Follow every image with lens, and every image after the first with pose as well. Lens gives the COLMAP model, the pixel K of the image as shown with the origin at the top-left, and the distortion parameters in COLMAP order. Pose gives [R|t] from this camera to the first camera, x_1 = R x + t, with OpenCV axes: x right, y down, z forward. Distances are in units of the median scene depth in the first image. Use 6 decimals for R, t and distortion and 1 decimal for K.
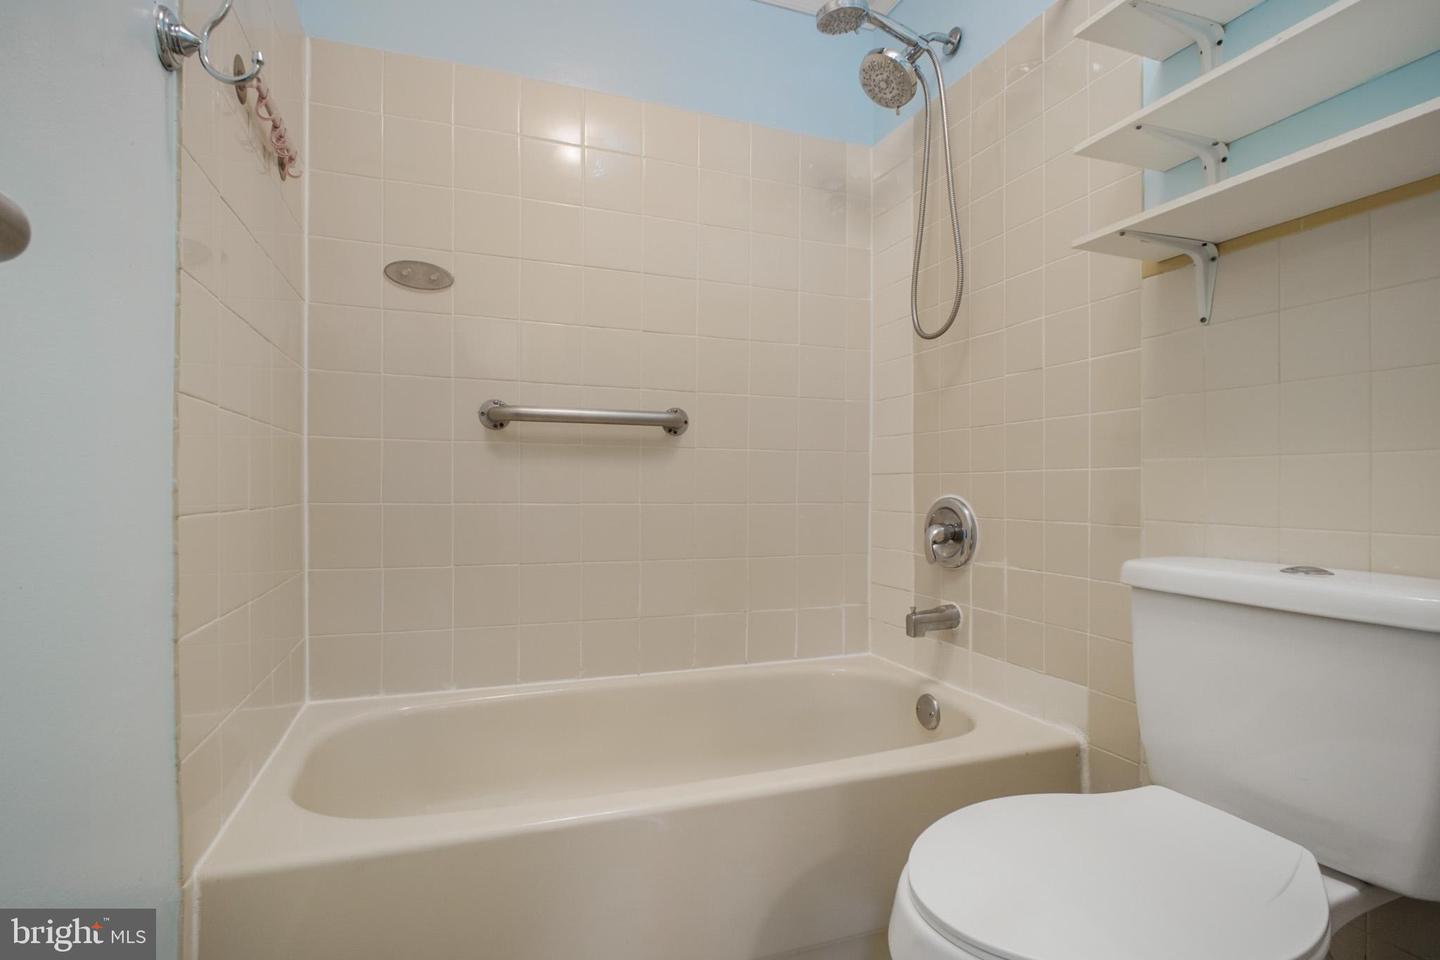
lens RADIAL K [[700.5, 0, 717.7], [0, 700.5, 483.2], [0, 0, 1]] dist [-0.000407, 0.000043]
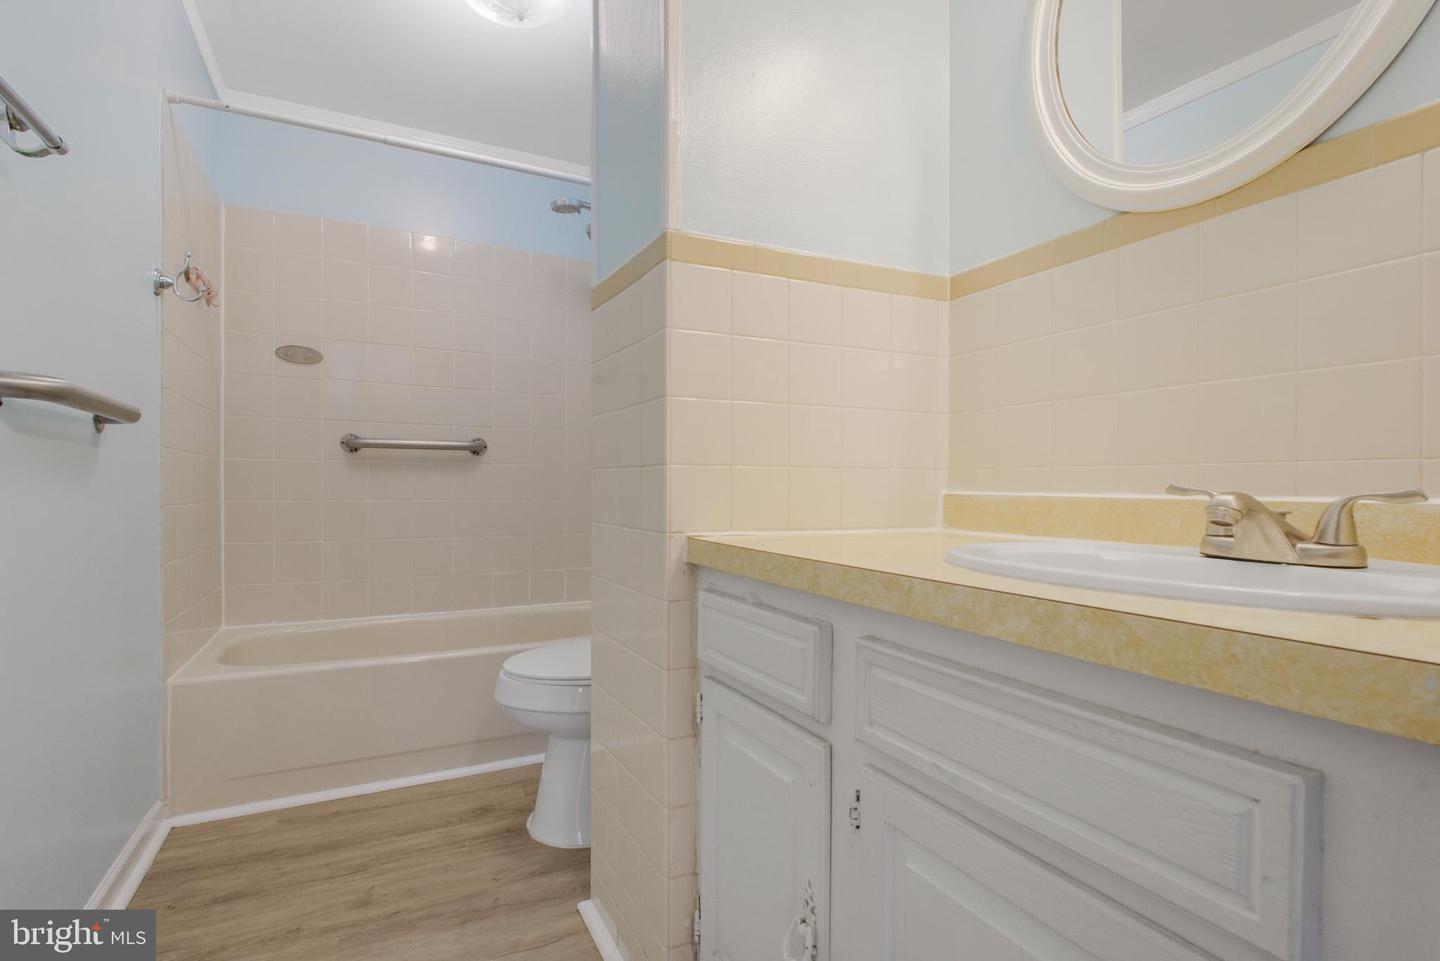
lens RADIAL K [[700.5, 0, 721.5], [0, 700.5, 481.3], [0, 0, 1]] dist [-0.000407, 0.000043]
pose [[0.995188, -0.002621, 0.097945, 0.361602], [0.002877, 0.999993, -0.002472, -0.008280], [-0.097938, 0.002742, 0.995189, -0.653829]]
